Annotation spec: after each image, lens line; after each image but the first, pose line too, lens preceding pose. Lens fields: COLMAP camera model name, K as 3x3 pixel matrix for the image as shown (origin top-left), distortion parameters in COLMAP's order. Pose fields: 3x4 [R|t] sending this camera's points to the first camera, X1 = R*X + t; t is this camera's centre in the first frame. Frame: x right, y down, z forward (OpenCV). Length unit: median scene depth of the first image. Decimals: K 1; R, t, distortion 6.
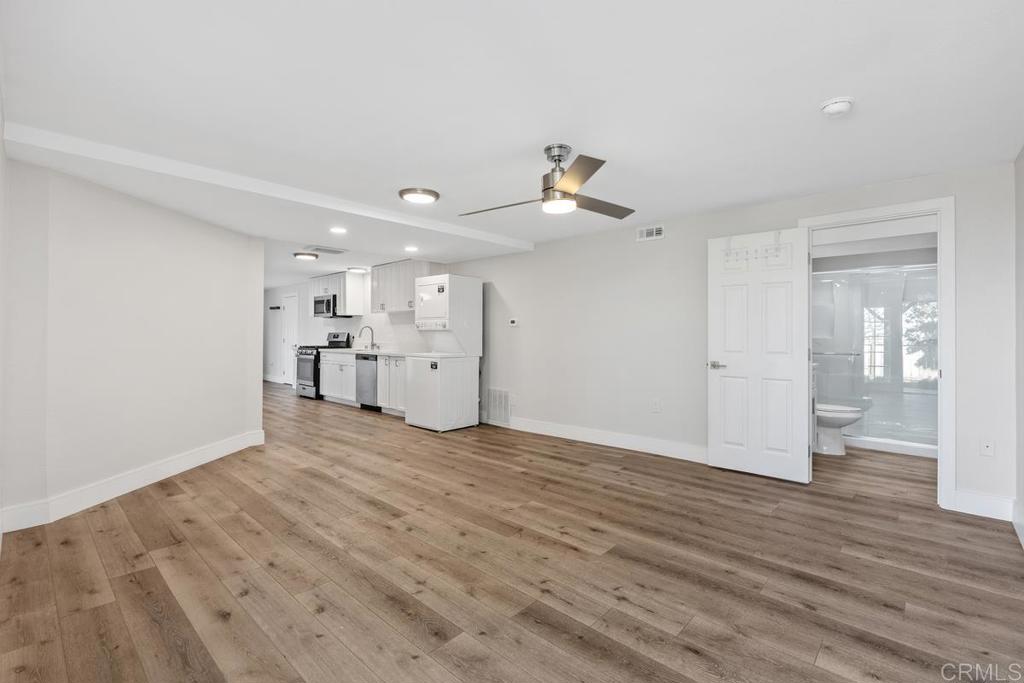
lens RADIAL K [[453.2, 0, 514.0], [0, 453.2, 333.8], [0, 0, 1]] dist [0.000800, 0.000167]
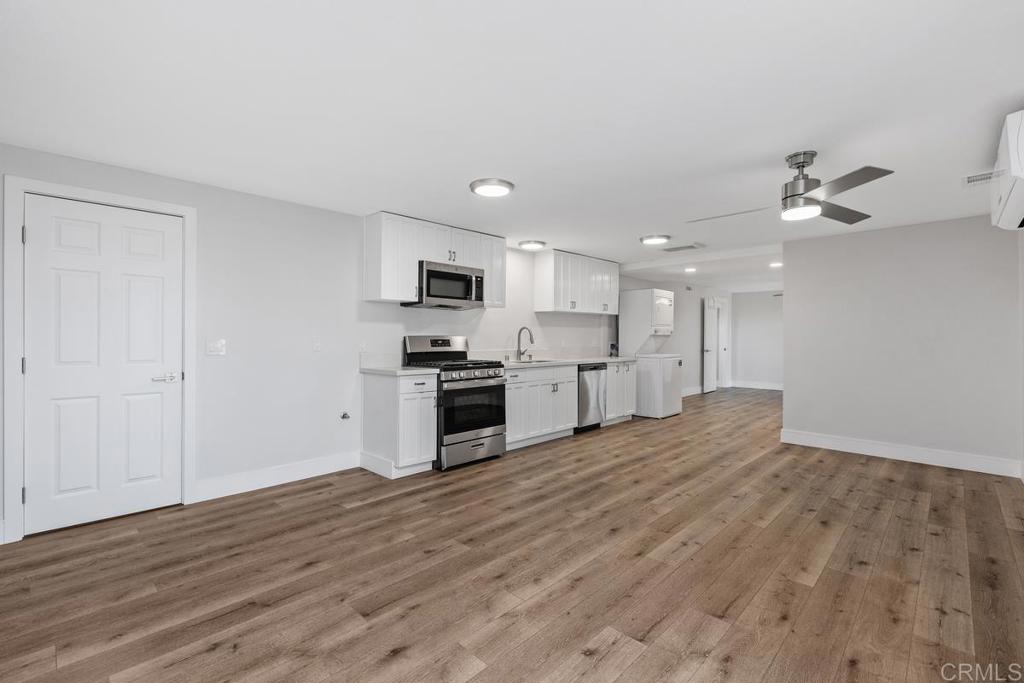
lens RADIAL K [[453.2, 0, 514.0], [0, 453.2, 333.8], [0, 0, 1]] dist [0.000800, 0.000167]
pose [[0.026267, 0.003023, 0.999650, -0.988447], [-0.005647, 0.999980, -0.002876, -0.004162], [-0.999639, -0.005570, 0.026284, 0.963772]]
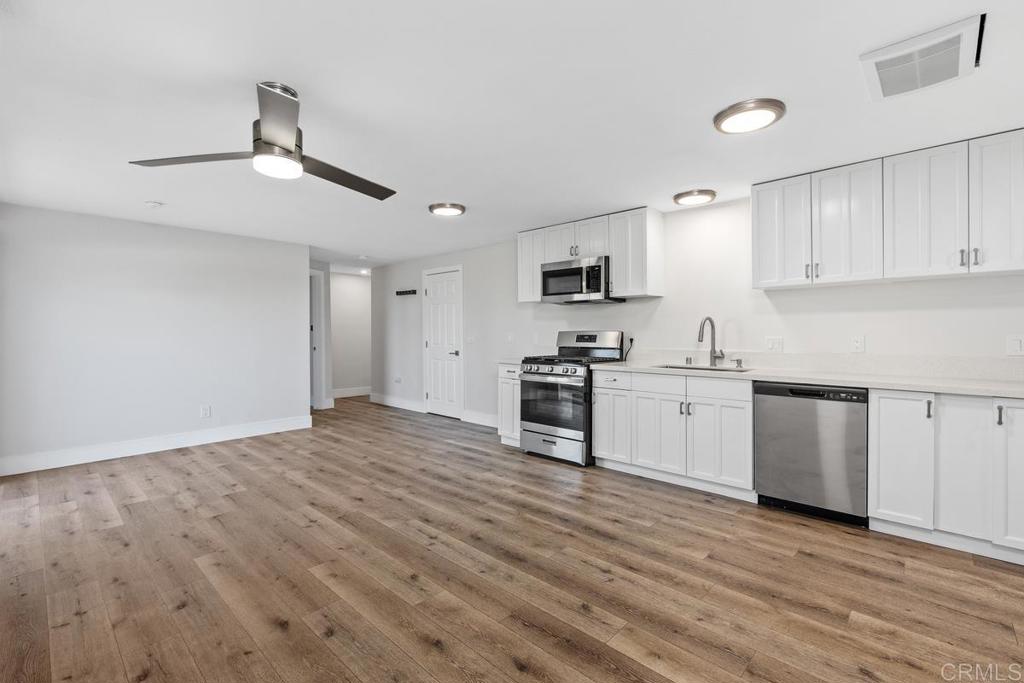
lens RADIAL K [[453.2, 0, 514.0], [0, 453.2, 333.8], [0, 0, 1]] dist [0.000800, 0.000167]
pose [[0.999944, -0.006810, -0.008108, -0.506738], [0.006866, 0.999952, 0.006972, -0.004251], [0.008061, -0.007027, 0.999943, 0.503513]]
